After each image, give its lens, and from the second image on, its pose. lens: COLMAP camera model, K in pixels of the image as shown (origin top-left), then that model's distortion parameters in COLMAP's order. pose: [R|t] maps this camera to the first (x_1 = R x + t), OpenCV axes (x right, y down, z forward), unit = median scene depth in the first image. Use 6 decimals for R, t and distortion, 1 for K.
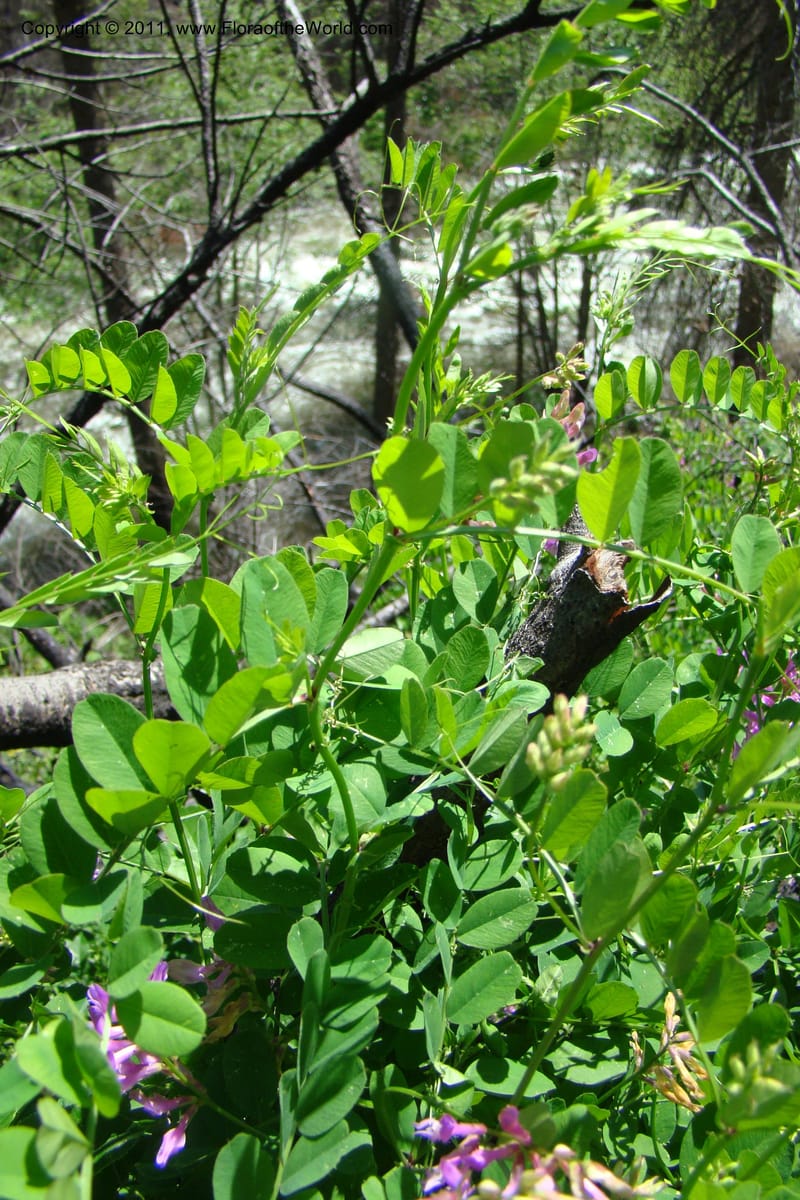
lens RADIAL K [[1219.1, 0, 400.0], [0, 1219.1, 600.0], [0, 0, 1]] dist [-0.213655, 0.003097]
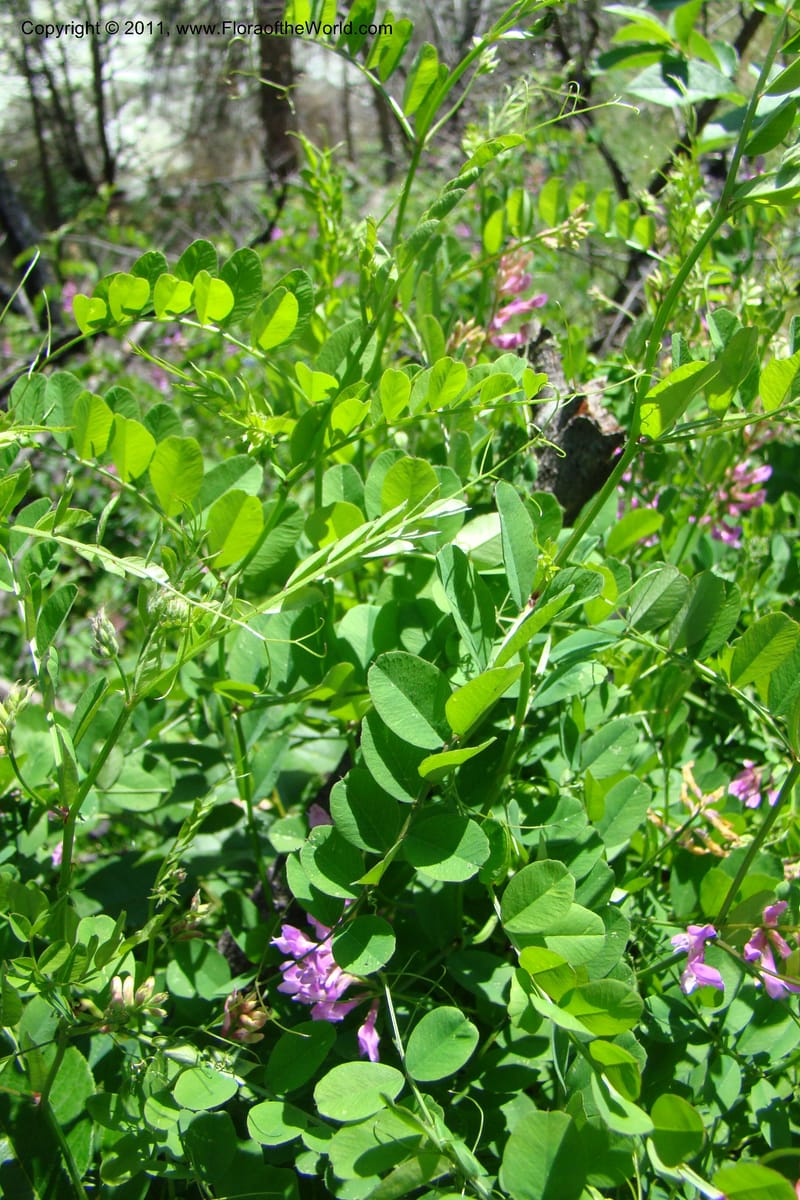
lens RADIAL K [[1217.1, 0, 400.0], [0, 1217.1, 600.0], [0, 0, 1]] dist [-0.150513, 0.014739]
pose [[0.887966, -0.237120, 0.394069, -0.378910], [0.153242, 0.960423, 0.232603, -0.119002], [-0.433628, -0.146156, 0.889160, 0.081591]]
